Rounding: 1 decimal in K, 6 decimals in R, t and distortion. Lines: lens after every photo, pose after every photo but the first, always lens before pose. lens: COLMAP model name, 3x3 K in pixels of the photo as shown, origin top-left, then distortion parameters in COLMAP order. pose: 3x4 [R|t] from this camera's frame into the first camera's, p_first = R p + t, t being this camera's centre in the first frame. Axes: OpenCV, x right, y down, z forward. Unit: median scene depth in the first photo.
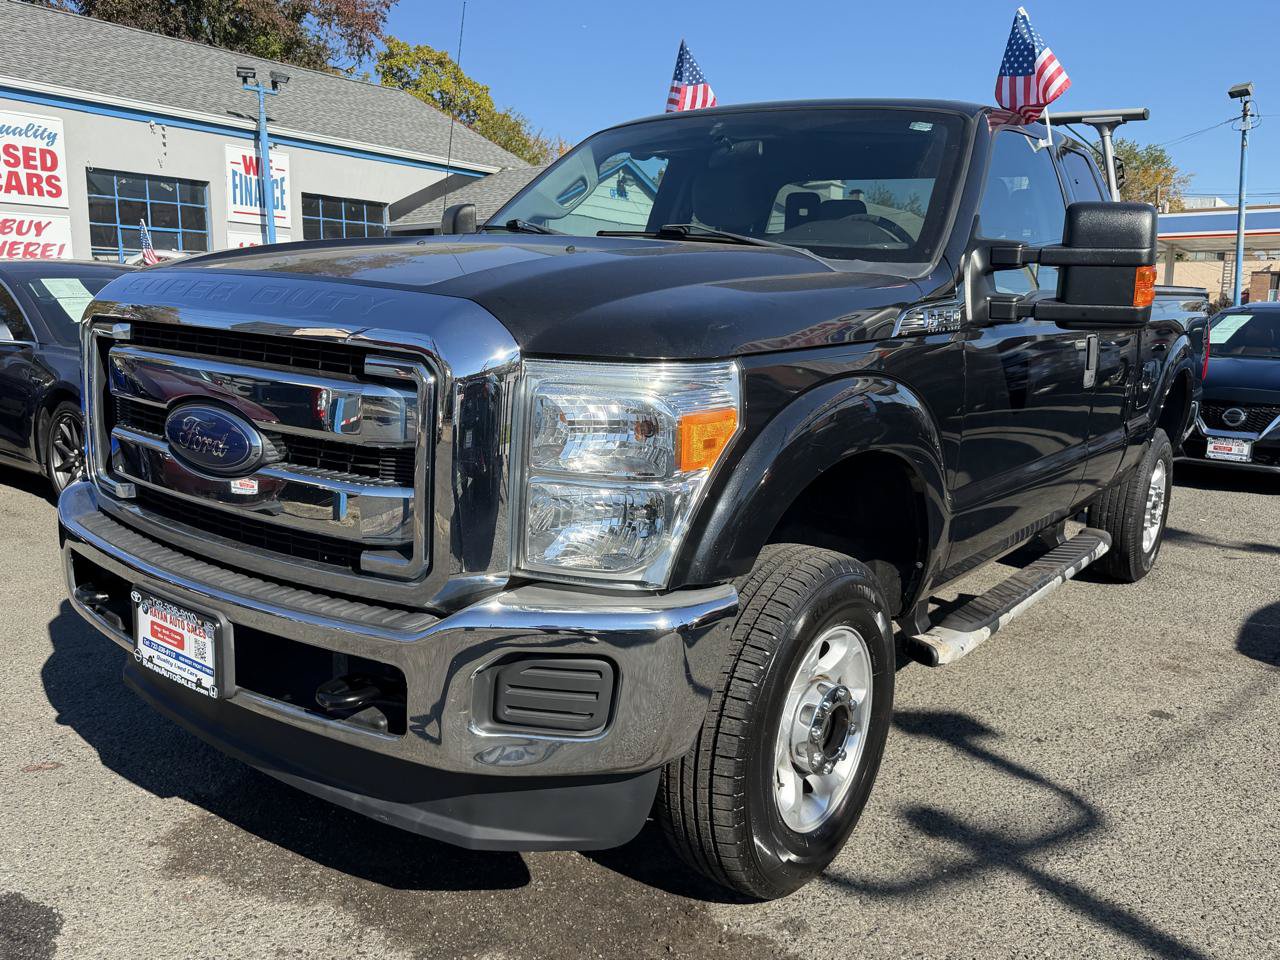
lens RADIAL K [[1050.0, 0, 648.1], [0, 1050.0, 487.2], [0, 0, 1]] dist [0.044125, -0.070041]
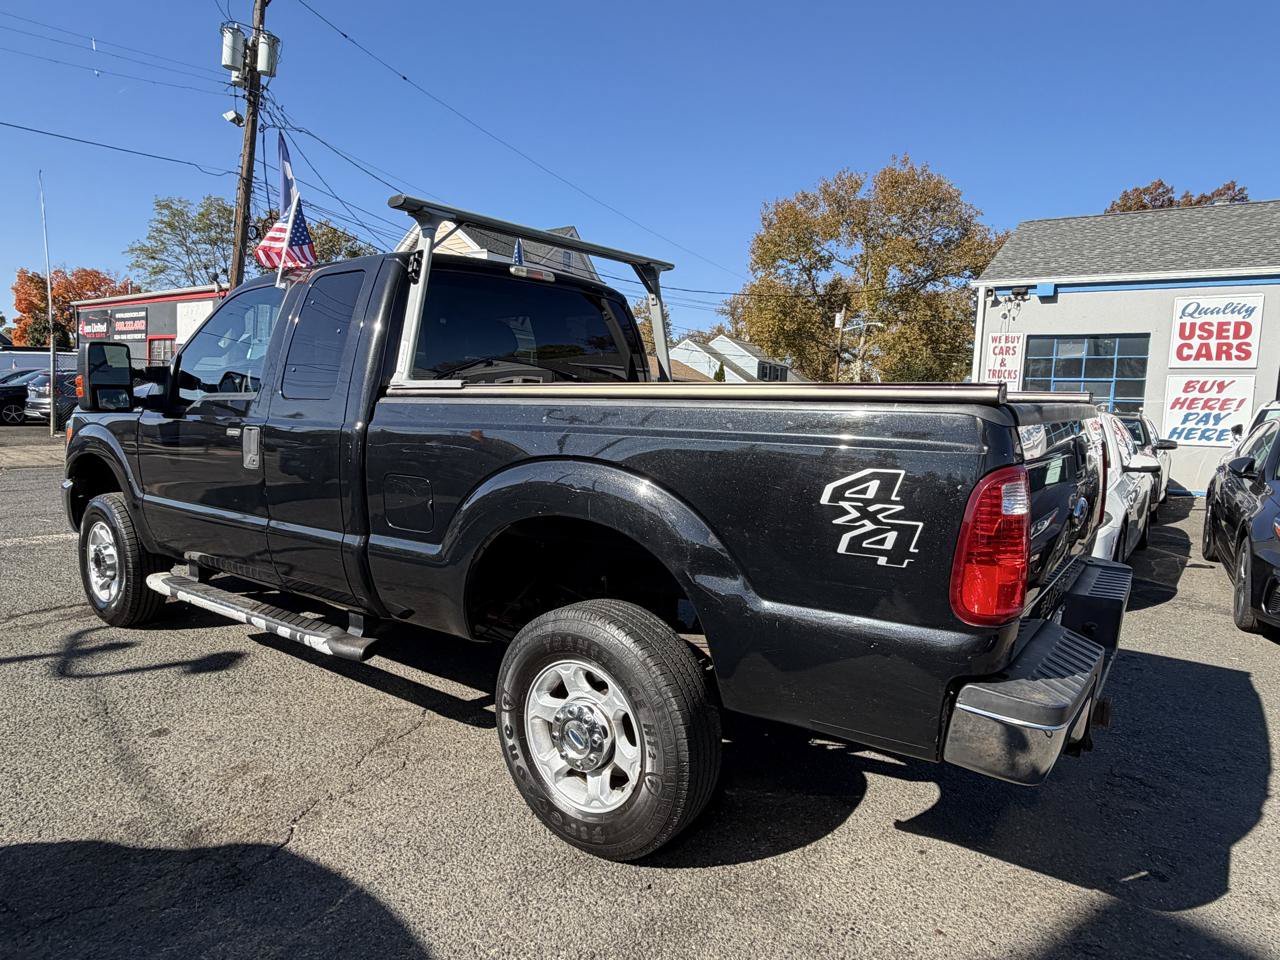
lens RADIAL K [[778.9, 0, 633.5], [0, 778.9, 475.4], [0, 0, 1]] dist [0.000442, 0.000994]
pose [[-0.006641, 0.061750, -0.998070, 0.331066], [-0.210098, 0.975727, 0.061765, -0.059164], [0.977658, 0.210103, 0.006494, 0.357450]]
